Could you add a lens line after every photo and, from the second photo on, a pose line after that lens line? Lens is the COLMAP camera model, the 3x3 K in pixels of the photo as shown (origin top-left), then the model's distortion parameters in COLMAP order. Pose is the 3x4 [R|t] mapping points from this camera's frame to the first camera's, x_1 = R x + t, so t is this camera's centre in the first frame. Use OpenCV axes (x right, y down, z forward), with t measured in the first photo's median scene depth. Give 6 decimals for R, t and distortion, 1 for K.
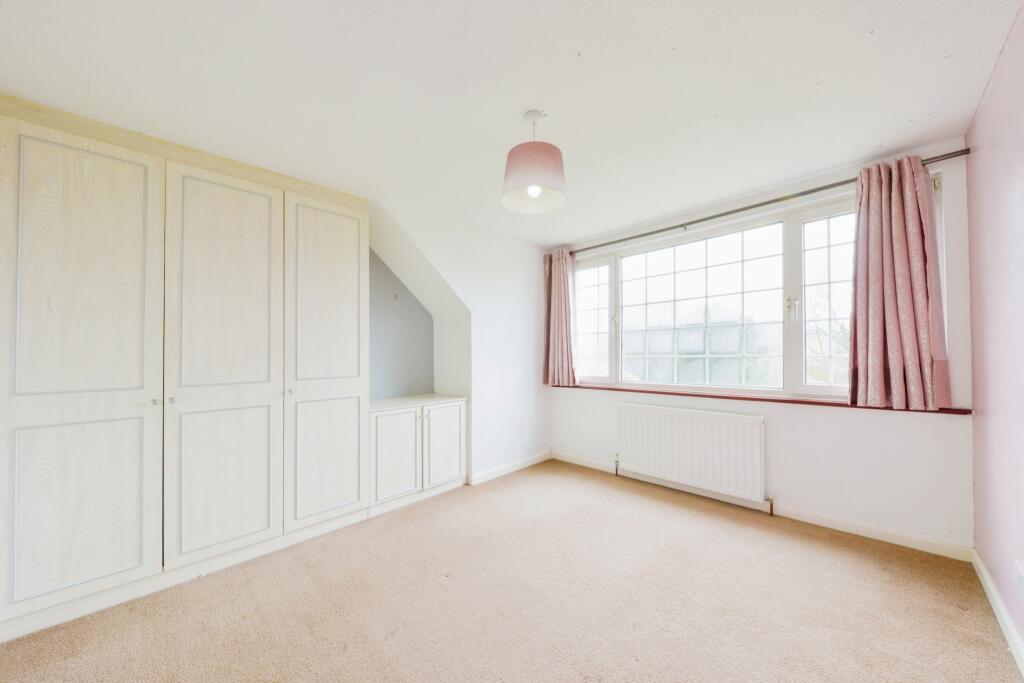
lens RADIAL K [[348.7, 0, 509.4], [0, 348.7, 358.9], [0, 0, 1]] dist [-0.000865, -0.000157]
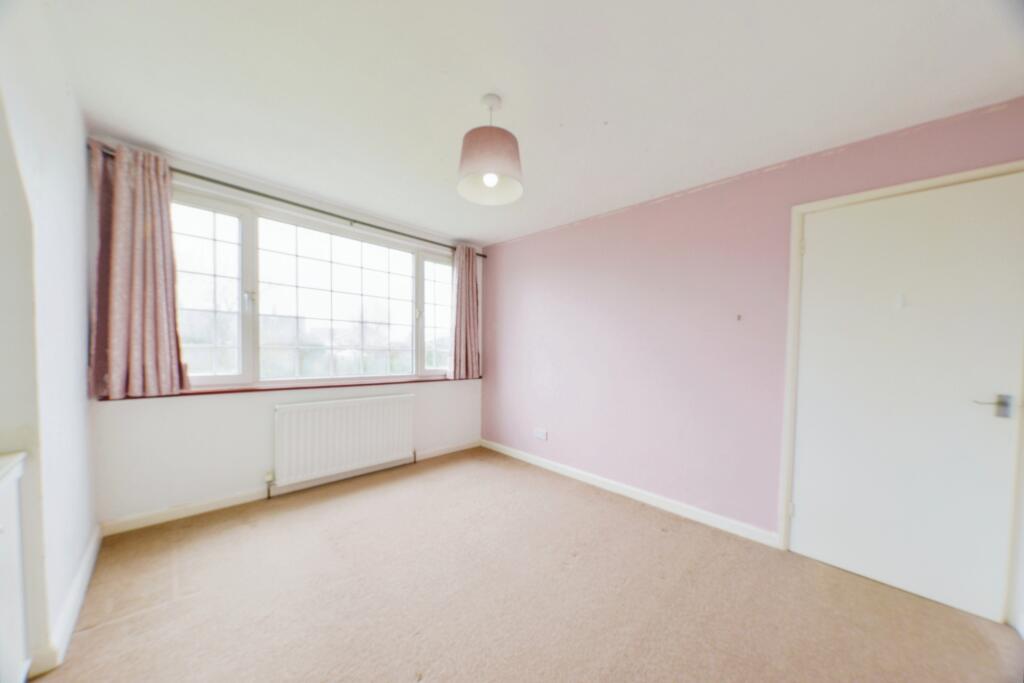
lens RADIAL K [[348.7, 0, 509.4], [0, 348.7, 358.9], [0, 0, 1]] dist [-0.000865, -0.000157]
pose [[-0.012994, -0.017758, 0.999758, -0.477399], [-0.013244, 0.999758, 0.017585, 0.000240], [-0.999828, -0.013012, -0.013226, 0.478034]]
